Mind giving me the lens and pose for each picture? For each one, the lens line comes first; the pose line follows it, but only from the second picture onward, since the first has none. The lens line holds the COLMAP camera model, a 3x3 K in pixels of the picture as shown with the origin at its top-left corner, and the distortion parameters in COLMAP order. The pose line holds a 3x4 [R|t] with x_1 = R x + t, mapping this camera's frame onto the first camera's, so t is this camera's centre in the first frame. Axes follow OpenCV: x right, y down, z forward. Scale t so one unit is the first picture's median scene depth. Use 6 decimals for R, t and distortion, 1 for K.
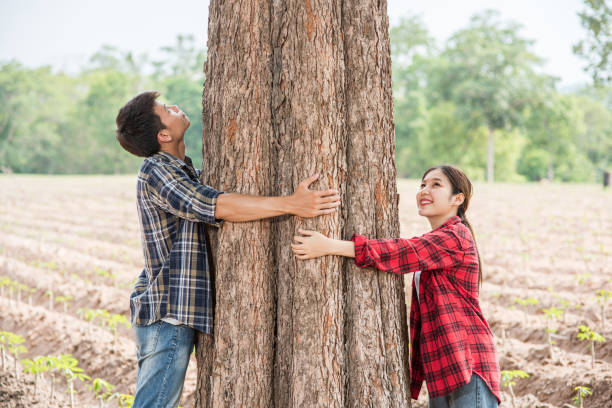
lens RADIAL K [[1464.1, 0, 306.0], [0, 1464.1, 204.0], [0, 0, 1]] dist [0.001356, -0.572530]
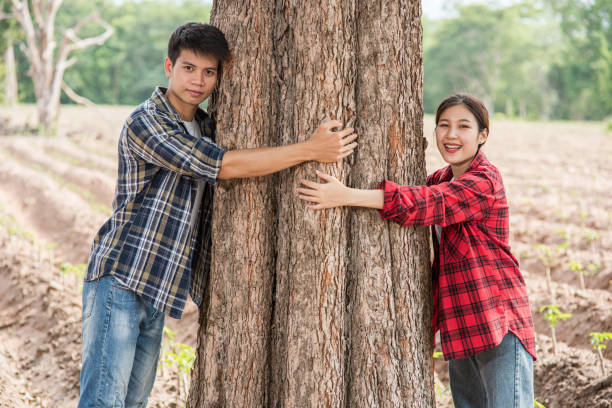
lens RADIAL K [[1464.1, 0, 306.0], [0, 1464.1, 204.0], [0, 0, 1]] dist [0.001356, -0.572530]
pose [[0.992263, 0.025569, -0.121490, 0.106693], [-0.020464, 0.998862, 0.043085, -0.003595], [0.122453, -0.040266, 0.991657, 0.116777]]
